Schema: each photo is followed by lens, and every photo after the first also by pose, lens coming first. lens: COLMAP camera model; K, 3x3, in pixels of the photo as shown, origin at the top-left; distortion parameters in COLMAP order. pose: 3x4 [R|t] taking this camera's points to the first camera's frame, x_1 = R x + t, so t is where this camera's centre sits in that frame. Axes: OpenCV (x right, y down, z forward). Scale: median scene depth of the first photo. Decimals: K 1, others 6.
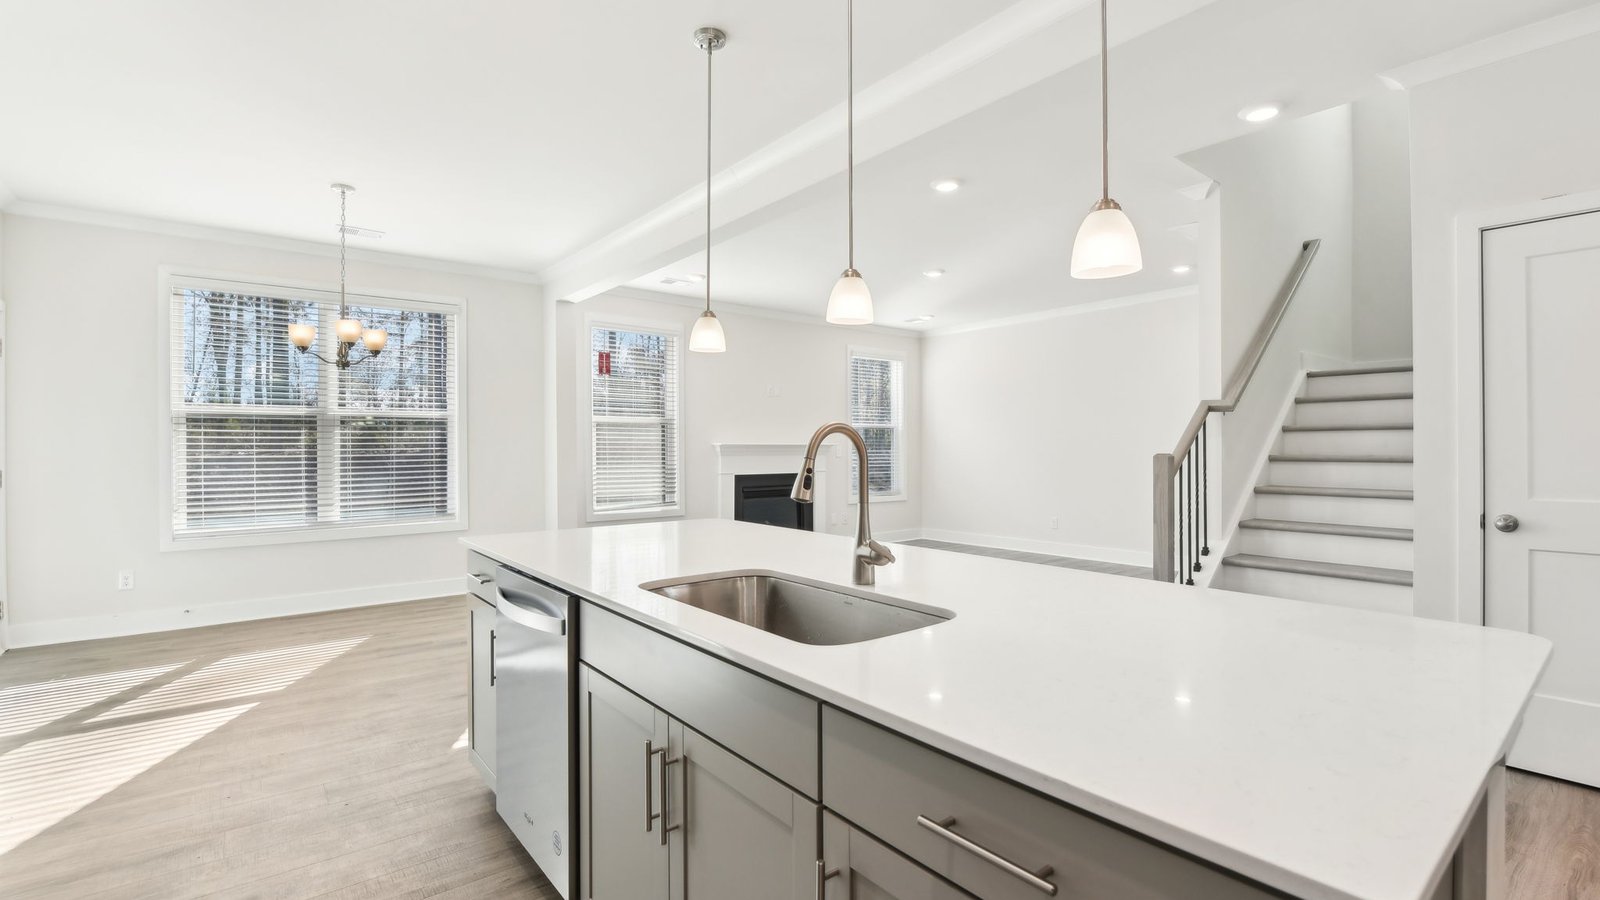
lens RADIAL K [[682.6, 0, 802.0], [0, 682.6, 460.7], [0, 0, 1]] dist [-0.000551, -0.000363]
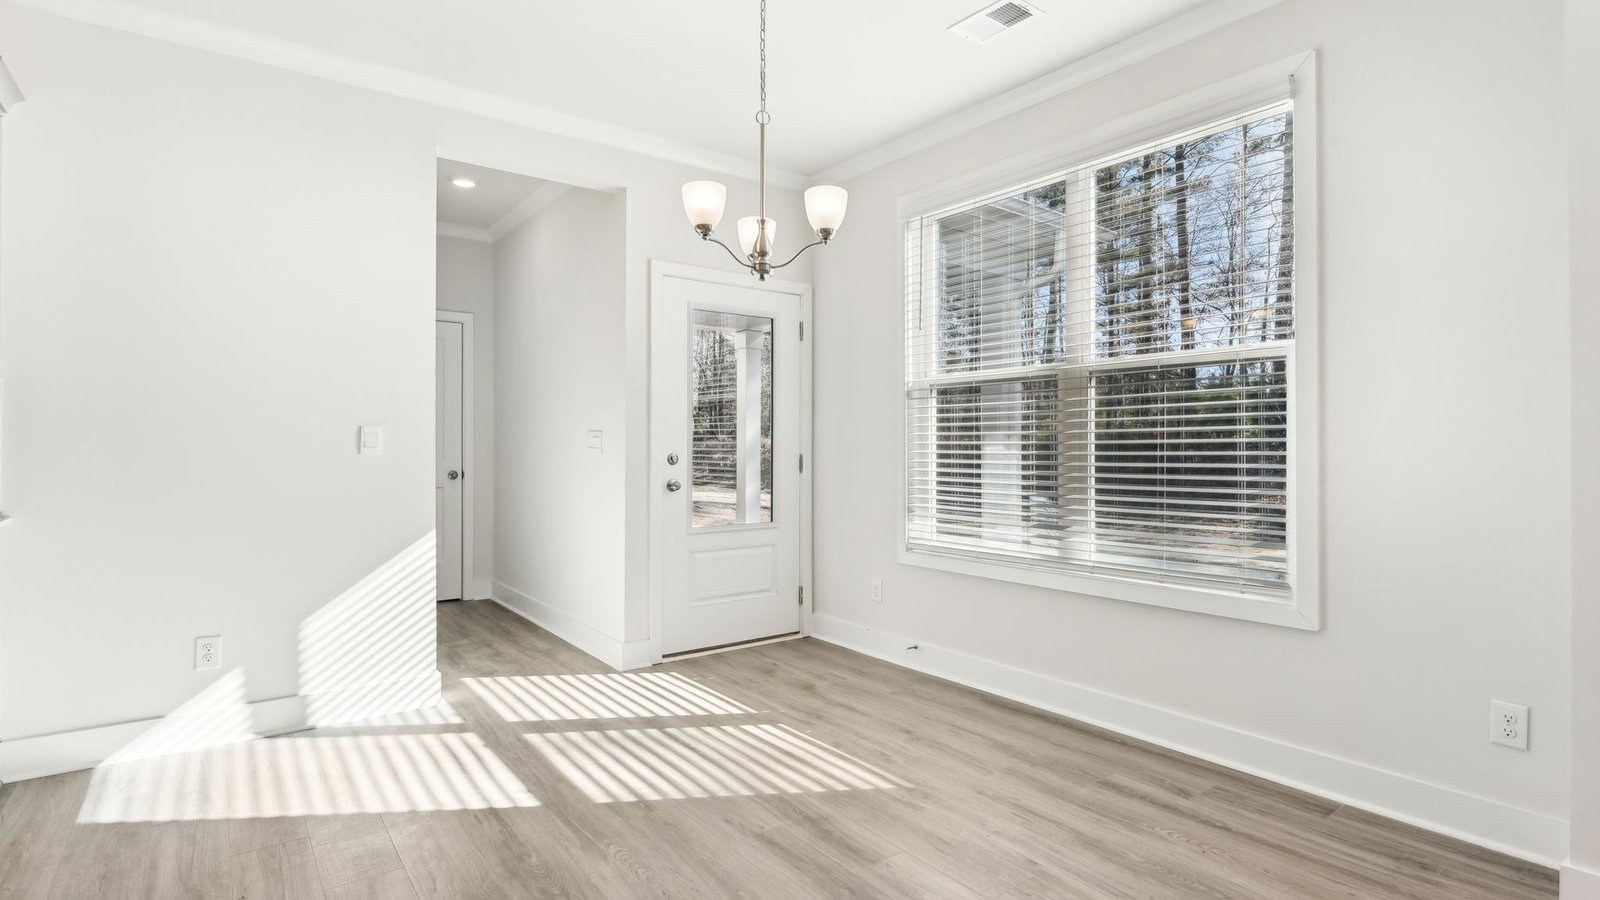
lens RADIAL K [[779.4, 0, 805.2], [0, 779.4, 442.9], [0, 0, 1]] dist [-0.001259, -0.000022]
pose [[-0.066249, 0.004416, -0.997793, -0.046389], [-0.013214, 0.999899, 0.005302, -0.009024], [0.997716, 0.013536, -0.066184, 1.226953]]
